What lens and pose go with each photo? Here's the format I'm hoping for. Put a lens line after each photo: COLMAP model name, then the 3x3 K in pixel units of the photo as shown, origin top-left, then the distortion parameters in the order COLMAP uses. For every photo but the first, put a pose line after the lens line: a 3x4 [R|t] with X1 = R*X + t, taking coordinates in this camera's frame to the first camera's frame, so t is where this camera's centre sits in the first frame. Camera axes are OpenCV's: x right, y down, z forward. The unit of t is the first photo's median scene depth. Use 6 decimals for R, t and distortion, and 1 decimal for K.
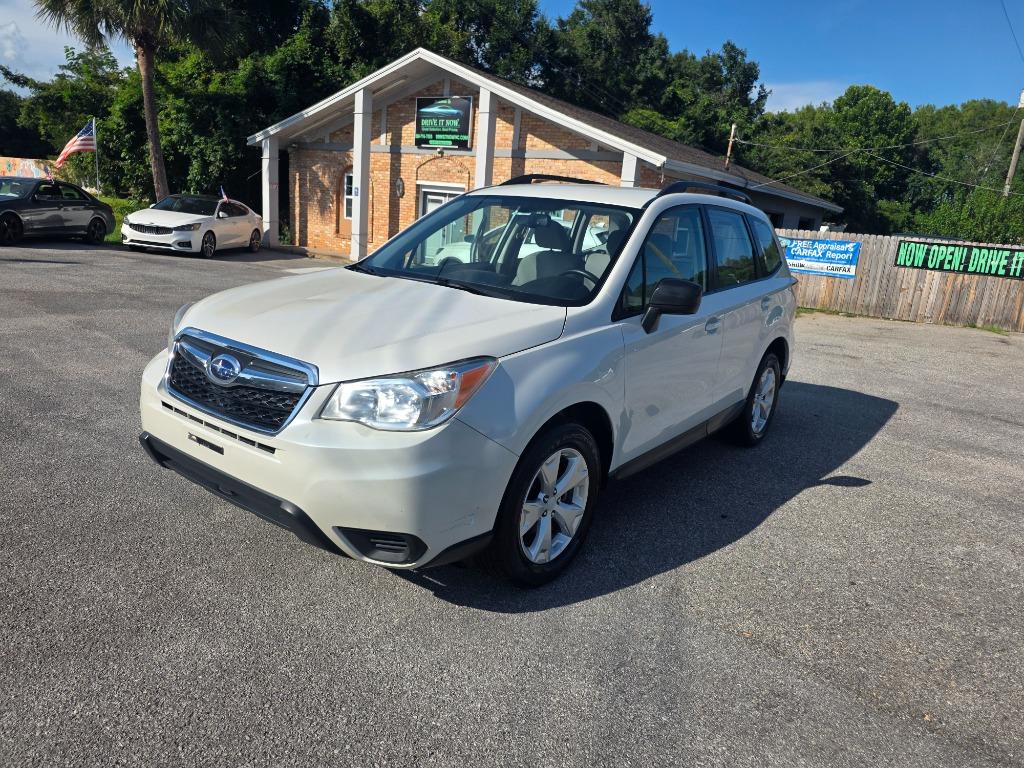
lens RADIAL K [[685.0, 0, 519.6], [0, 685.0, 389.7], [0, 0, 1]] dist [0.027774, -0.017182]
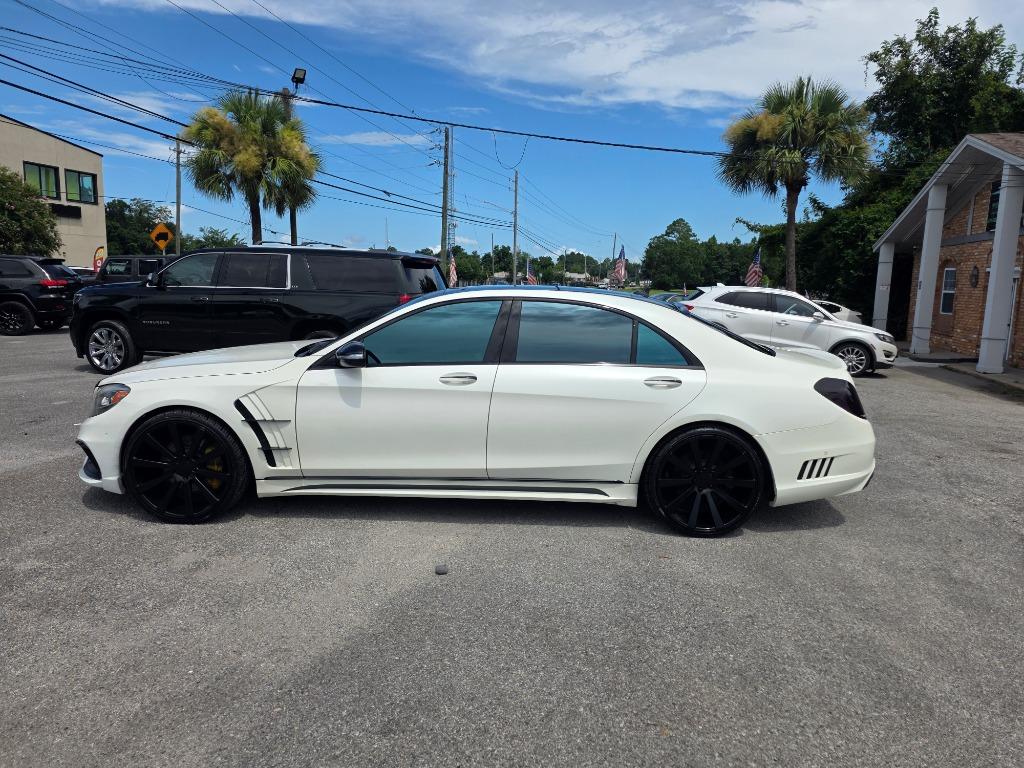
lens RADIAL K [[679.1, 0, 505.6], [0, 679.1, 382.4], [0, 0, 1]] dist [0.062353, -0.061551]
pose [[0.381591, 0.055306, -0.922675, 0.462127], [-0.219246, 0.975137, -0.032224, 0.008524], [0.897953, 0.214589, 0.384230, 0.123041]]
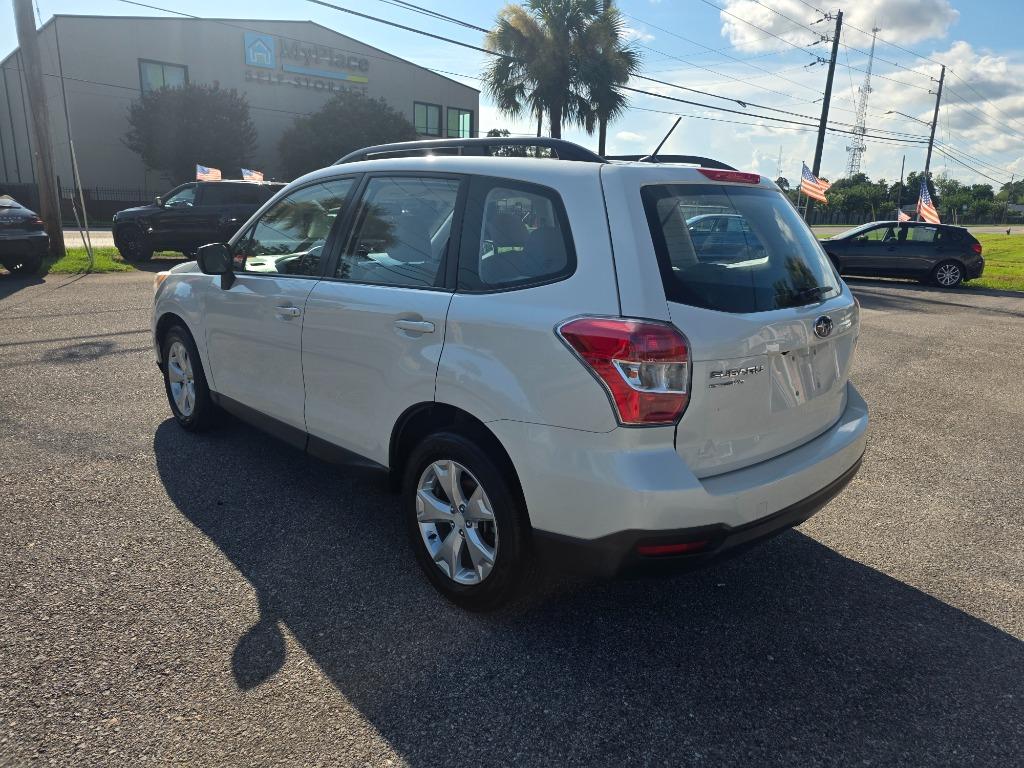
lens RADIAL K [[685.0, 0, 519.6], [0, 685.0, 389.7], [0, 0, 1]] dist [0.027774, -0.017182]
pose [[-0.120883, 0.165286, -0.978809, 0.223316], [-0.282693, 0.939479, 0.193557, -0.050877], [0.951563, 0.300100, -0.066842, 0.278868]]
